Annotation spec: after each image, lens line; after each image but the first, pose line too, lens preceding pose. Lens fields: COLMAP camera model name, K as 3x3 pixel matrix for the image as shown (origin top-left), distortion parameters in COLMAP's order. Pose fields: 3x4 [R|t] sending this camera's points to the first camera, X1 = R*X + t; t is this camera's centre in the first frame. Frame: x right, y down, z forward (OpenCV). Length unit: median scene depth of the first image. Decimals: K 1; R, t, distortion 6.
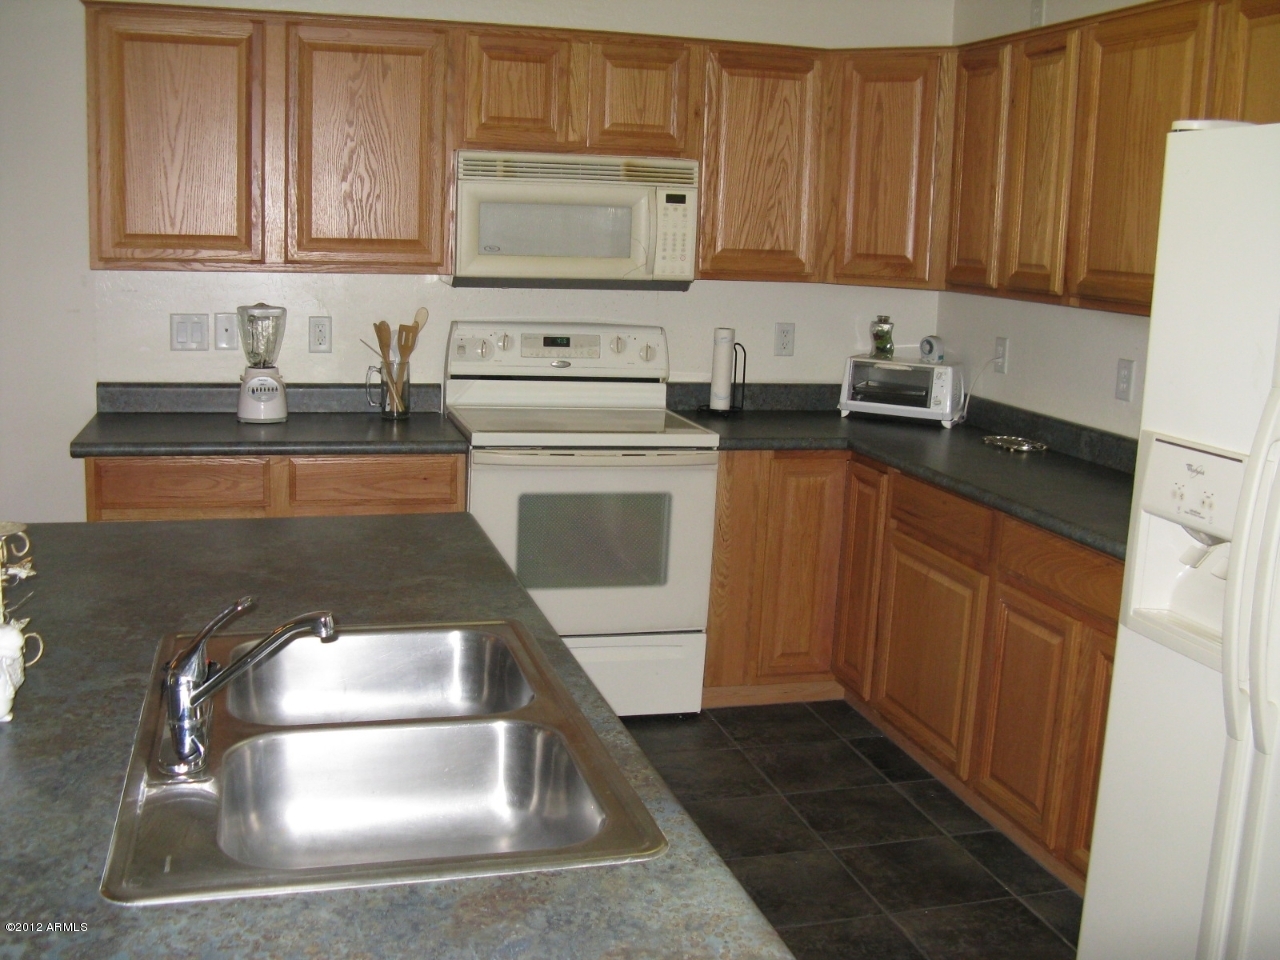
lens RADIAL K [[1336.1, 0, 640.0], [0, 1336.1, 480.0], [0, 0, 1]] dist [-0.102636, 0.010610]
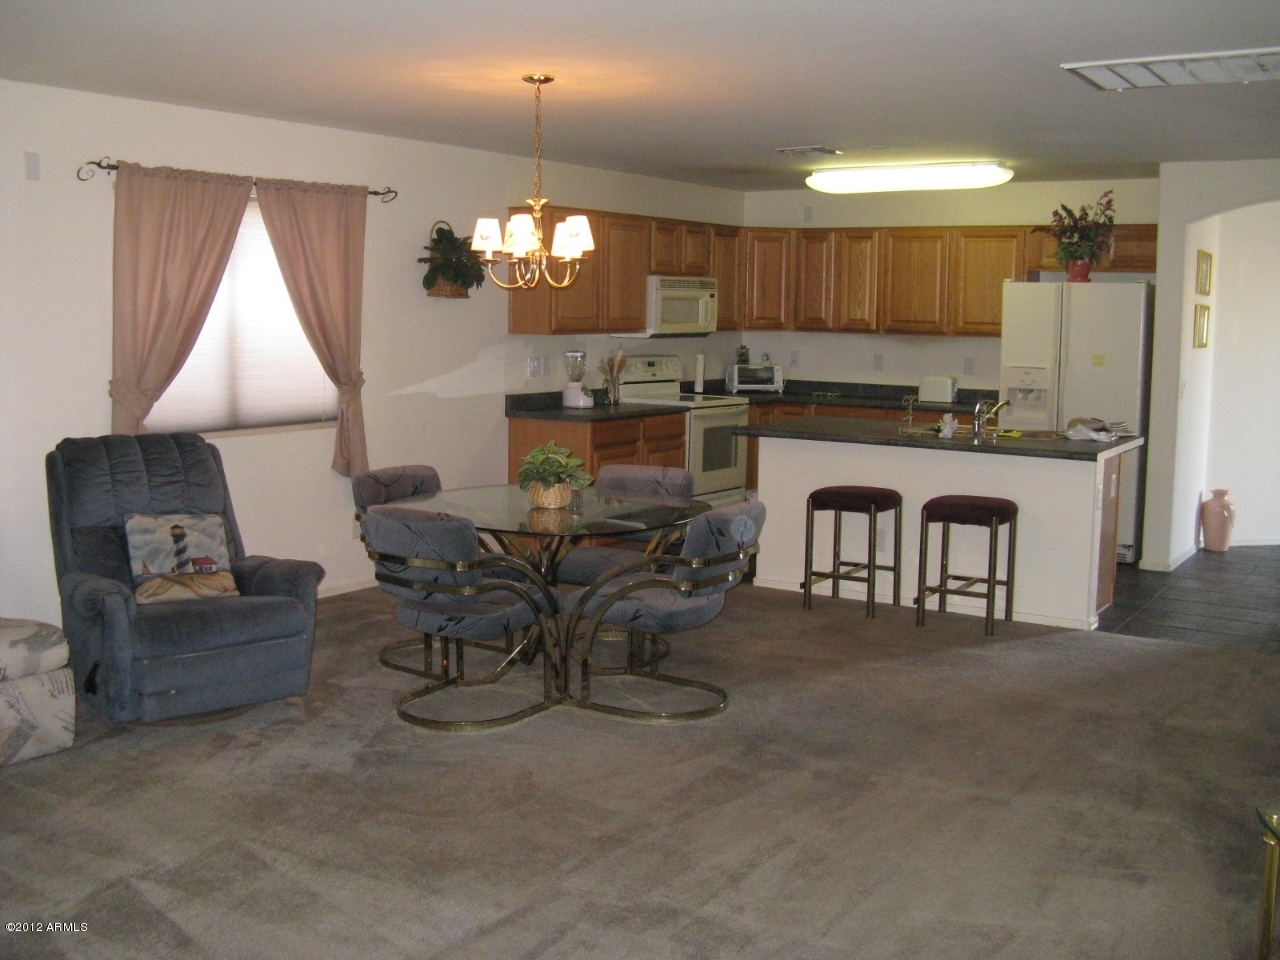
lens RADIAL K [[1336.1, 0, 640.0], [0, 1336.1, 480.0], [0, 0, 1]] dist [-0.102636, 0.010610]
pose [[0.749888, -0.111685, 0.652069, -1.560399], [0.134829, 0.990761, 0.014641, 0.045440], [-0.647679, 0.076938, 0.758018, -0.591156]]
